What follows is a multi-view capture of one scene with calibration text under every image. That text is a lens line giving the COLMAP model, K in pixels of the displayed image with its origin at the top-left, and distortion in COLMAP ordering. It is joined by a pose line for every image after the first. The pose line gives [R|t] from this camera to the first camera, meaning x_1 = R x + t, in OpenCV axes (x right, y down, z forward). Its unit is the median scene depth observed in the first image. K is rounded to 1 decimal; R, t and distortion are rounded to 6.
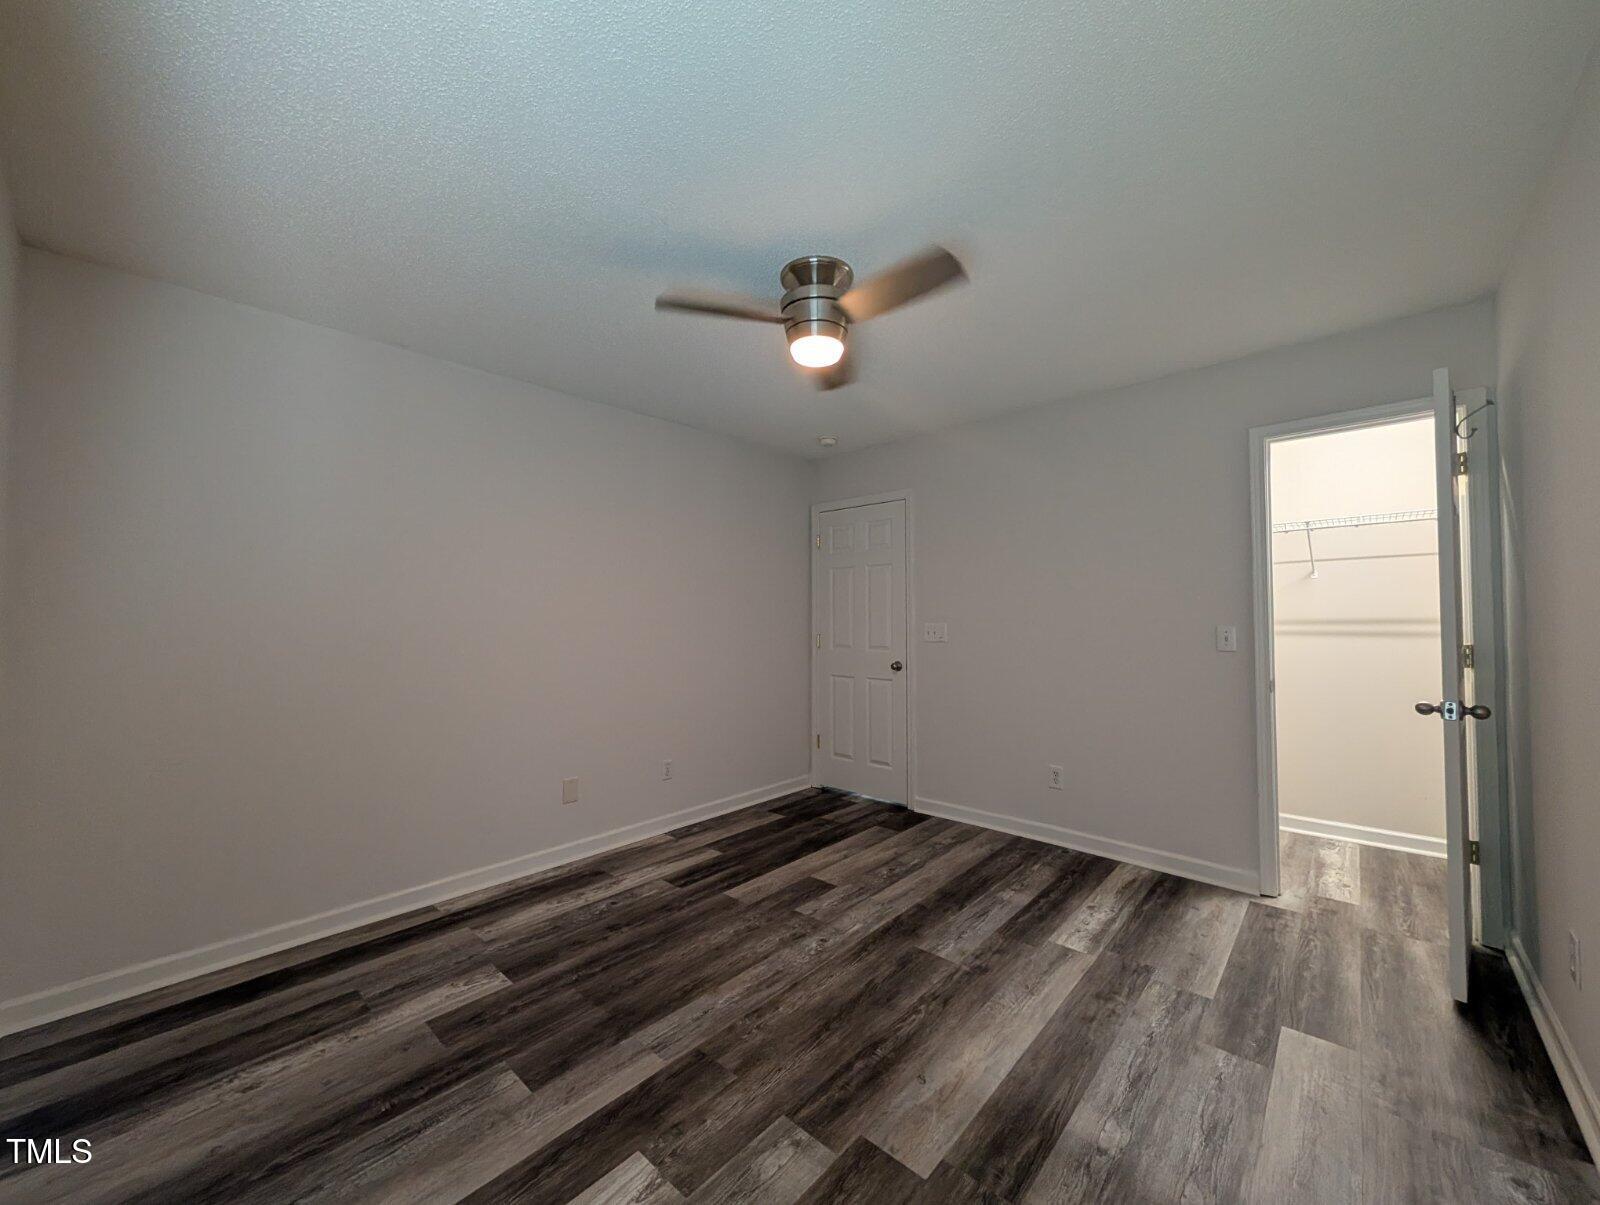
lens RADIAL K [[615.5, 0, 799.2], [0, 615.5, 603.6], [0, 0, 1]] dist [0.001617, -0.000245]
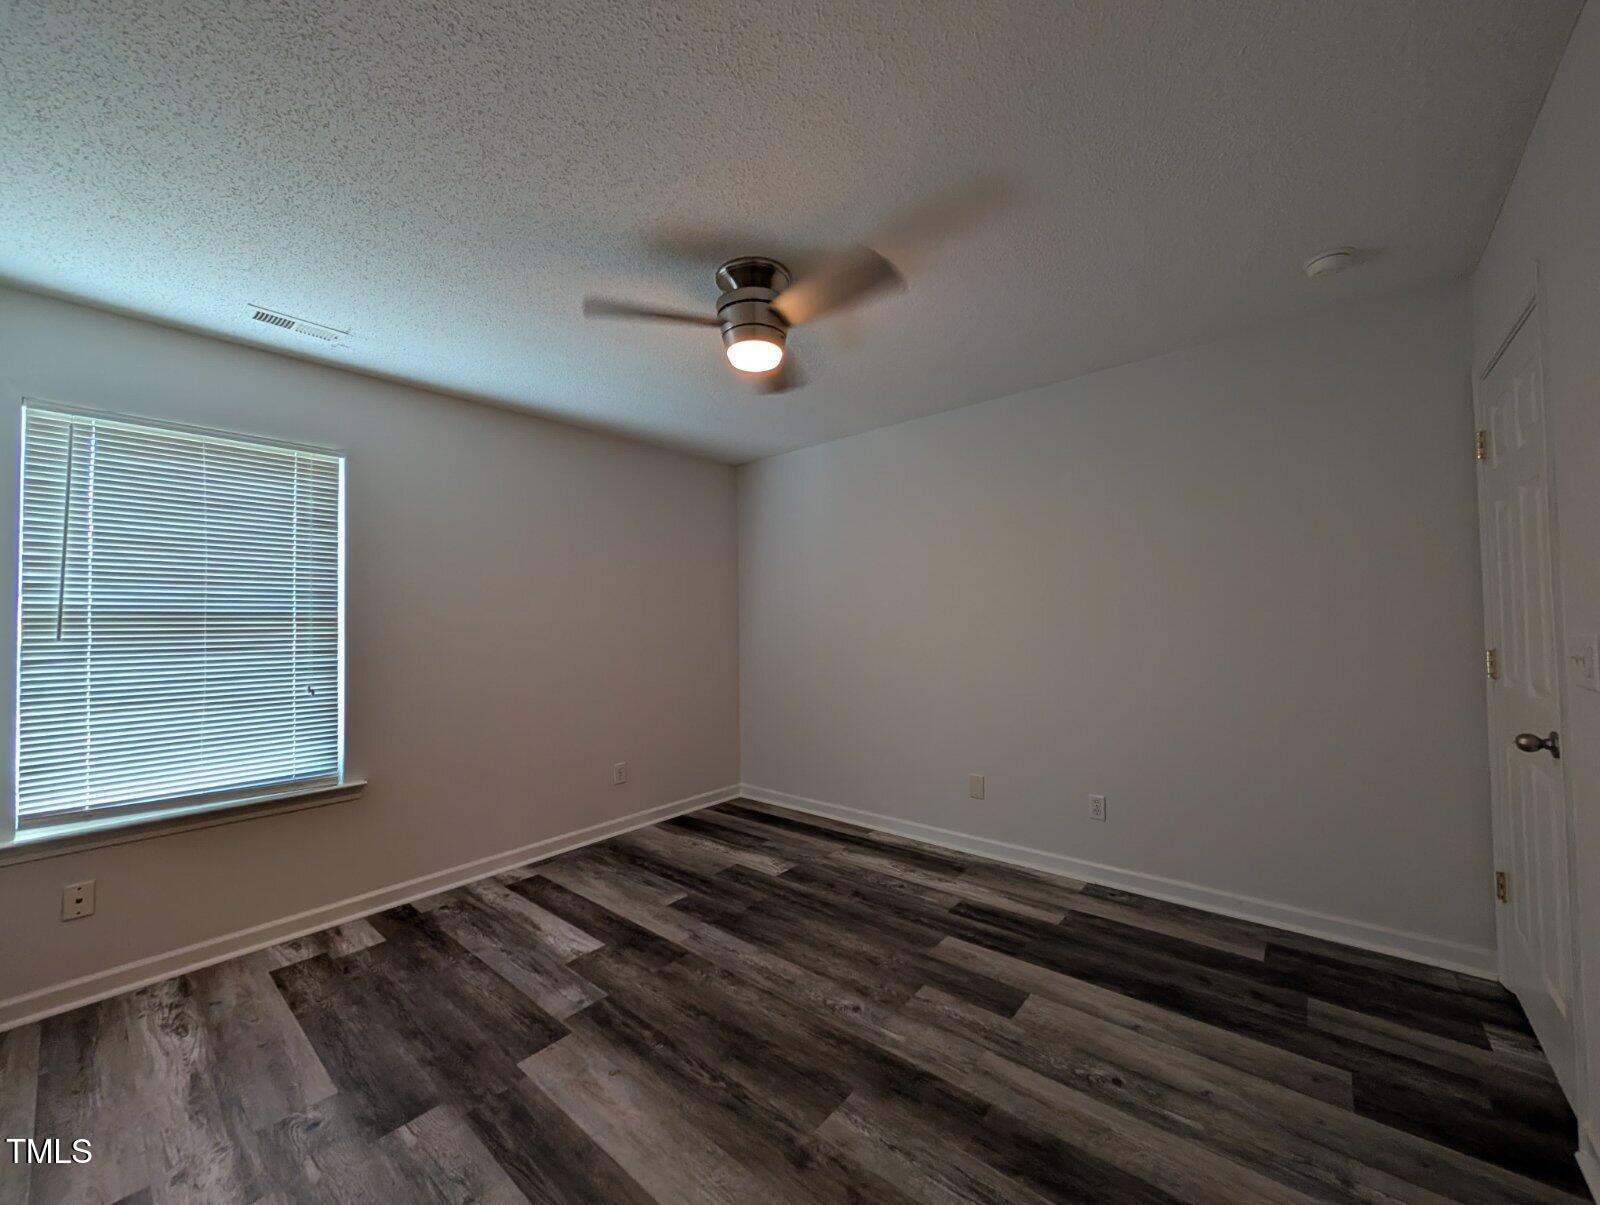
lens RADIAL K [[615.5, 0, 802.4], [0, 615.5, 607.3], [0, 0, 1]] dist [0.001617, -0.000245]
pose [[0.036539, -0.017318, -0.999182, 0.854753], [0.047183, 0.998765, -0.015586, 0.004207], [0.998218, -0.046575, 0.037311, 0.880132]]
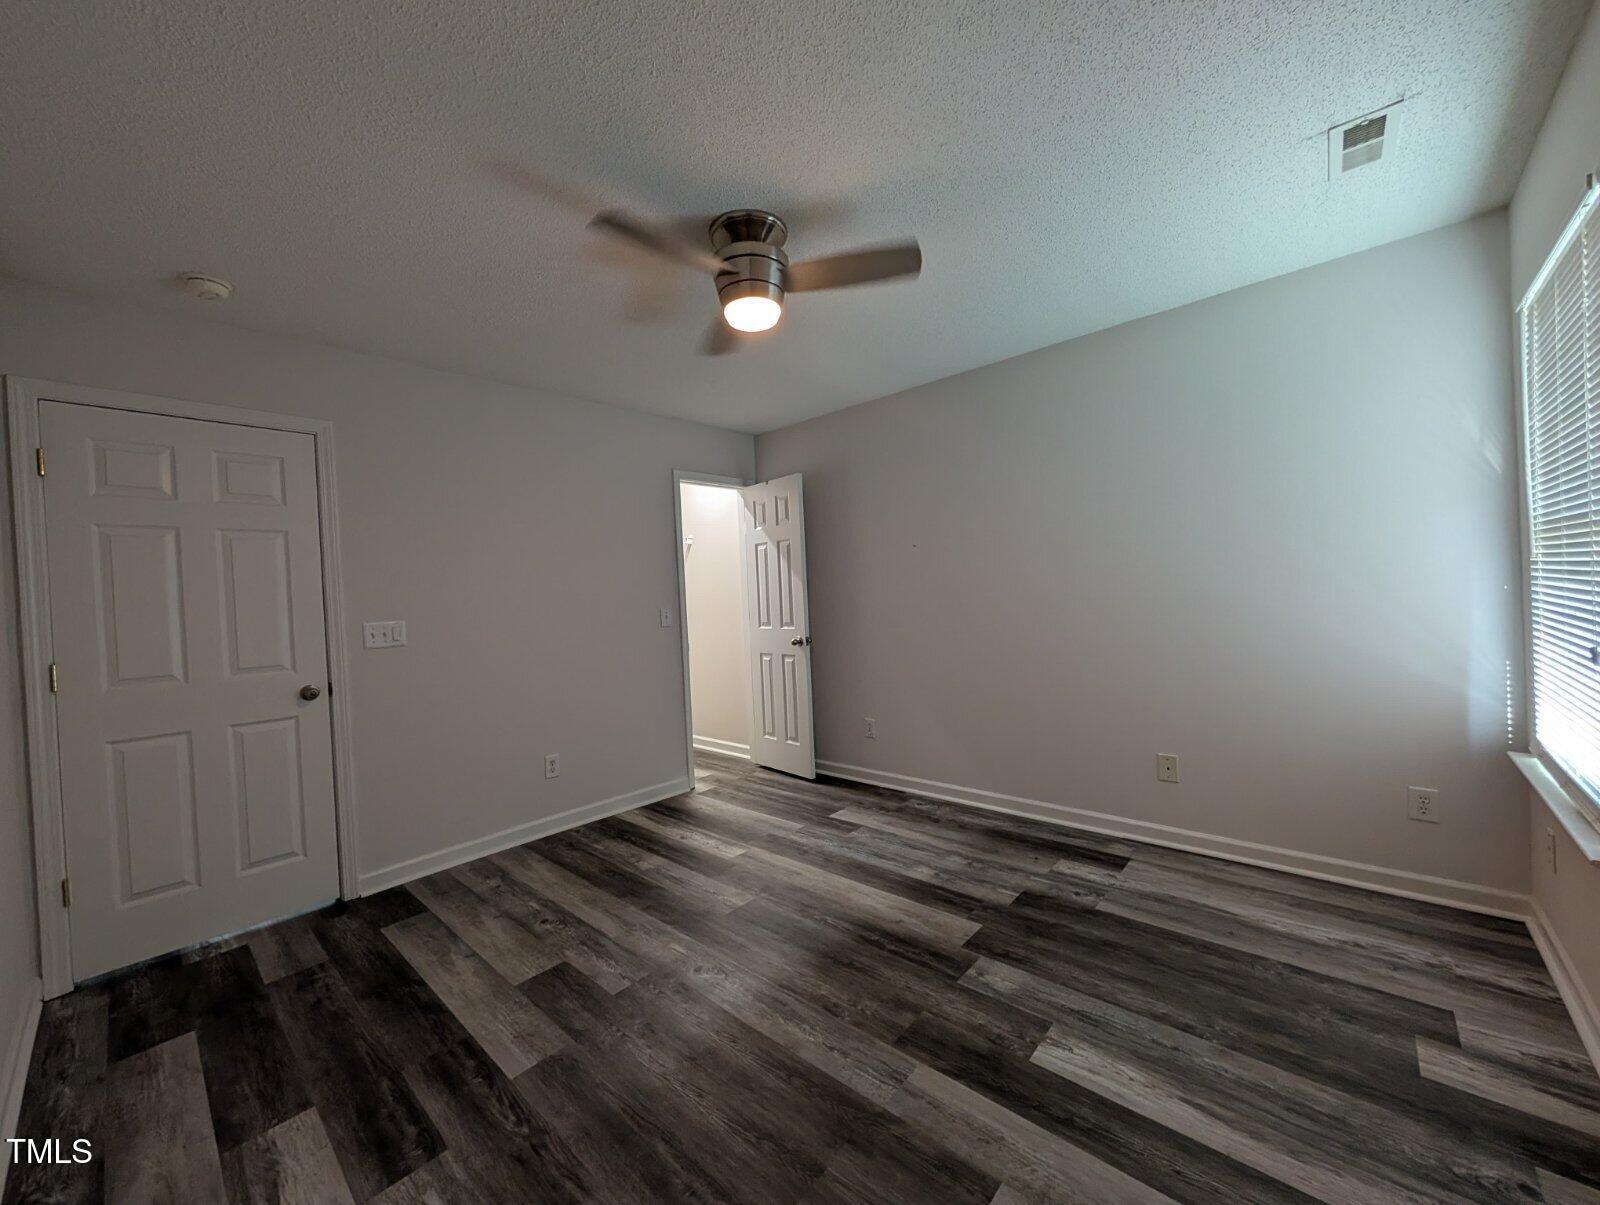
lens RADIAL K [[615.5, 0, 801.9], [0, 615.5, 598.1], [0, 0, 1]] dist [0.001617, -0.000245]
pose [[-0.003817, -0.000504, 0.999993, -0.796647], [0.020023, 0.999799, 0.000580, 0.022675], [-0.999792, 0.020025, -0.003806, 0.809153]]
